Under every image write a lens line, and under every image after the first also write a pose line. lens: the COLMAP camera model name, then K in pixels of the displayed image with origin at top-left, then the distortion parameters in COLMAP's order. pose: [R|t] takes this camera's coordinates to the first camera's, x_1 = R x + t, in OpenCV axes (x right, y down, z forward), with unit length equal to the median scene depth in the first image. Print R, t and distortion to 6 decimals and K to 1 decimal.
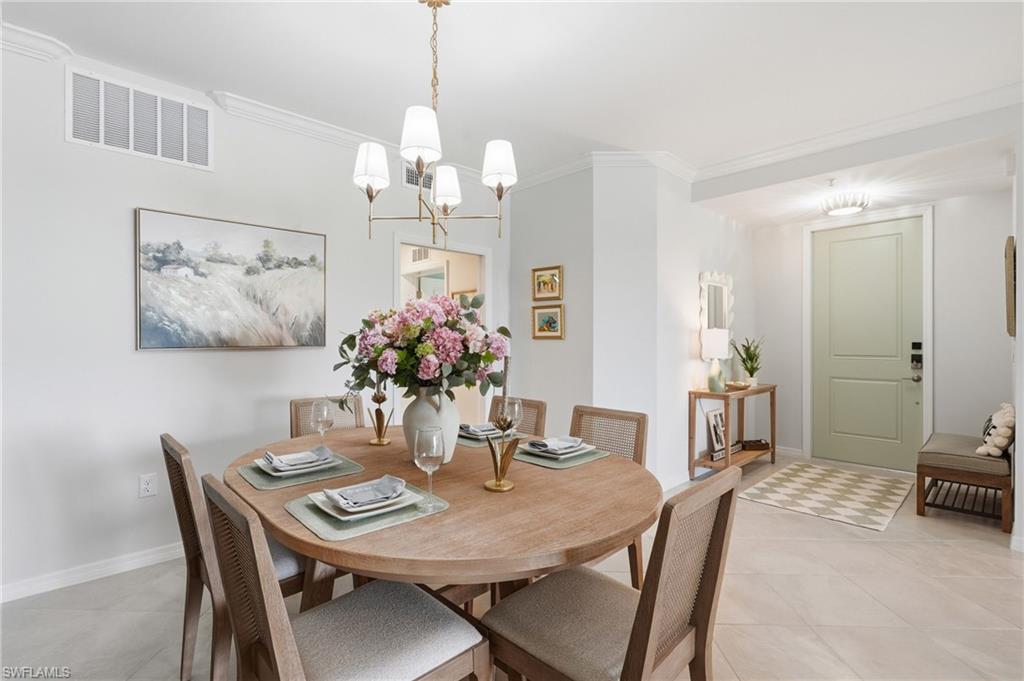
lens RADIAL K [[467.6, 0, 502.5], [0, 467.6, 338.6], [0, 0, 1]] dist [-0.001548, -0.000486]
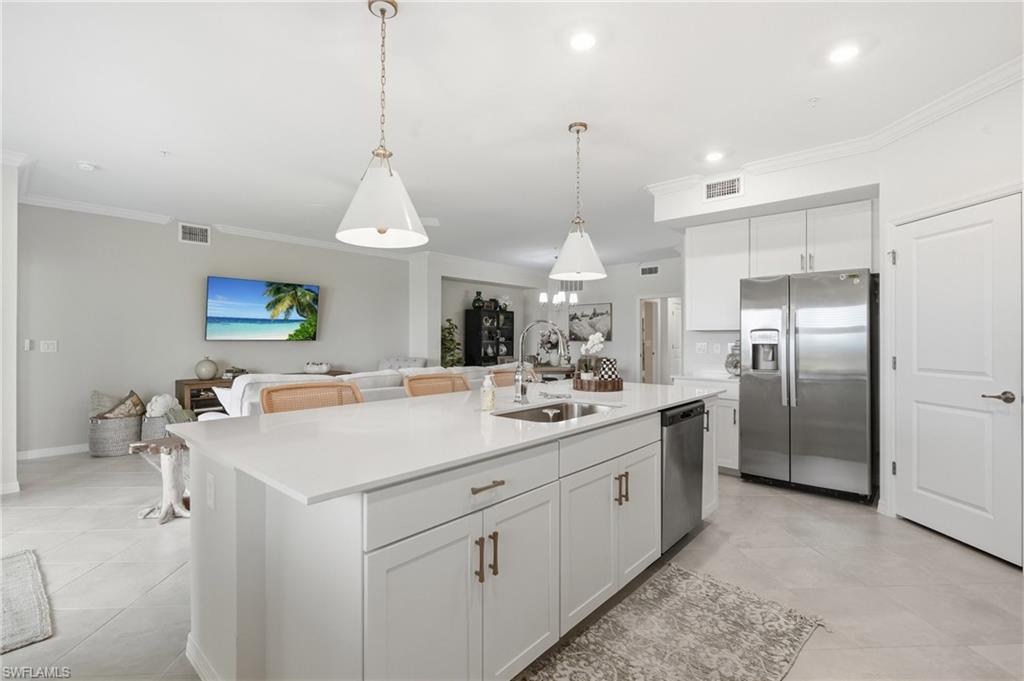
lens RADIAL K [[467.6, 0, 502.5], [0, 467.6, 338.6], [0, 0, 1]] dist [-0.001548, -0.000486]
pose [[0.078297, 0.001454, -0.996929, 2.029567], [-0.000683, 0.999999, 0.001405, -0.000815], [0.996930, 0.000570, 0.078298, 0.070373]]
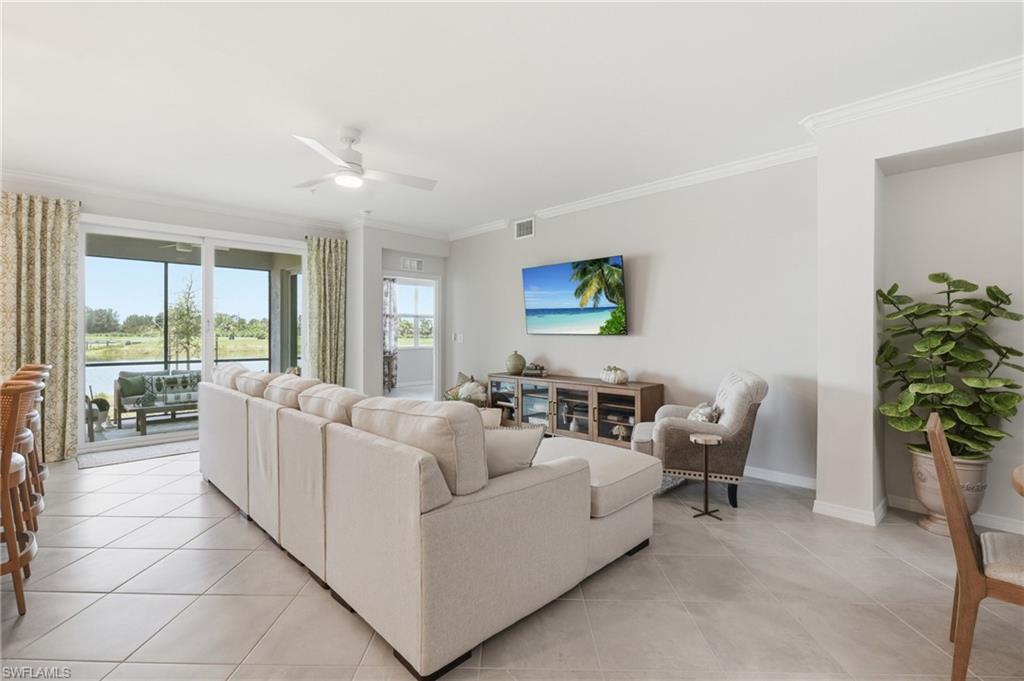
lens RADIAL K [[464.3, 0, 506.2], [0, 464.3, 332.8], [0, 0, 1]] dist [-0.003231, -0.000561]
pose [[-0.999916, -0.000072, -0.012986, 0.541093], [-0.000071, 1.000000, -0.000077, 0.002621], [0.012986, -0.000076, -0.999916, 0.702218]]
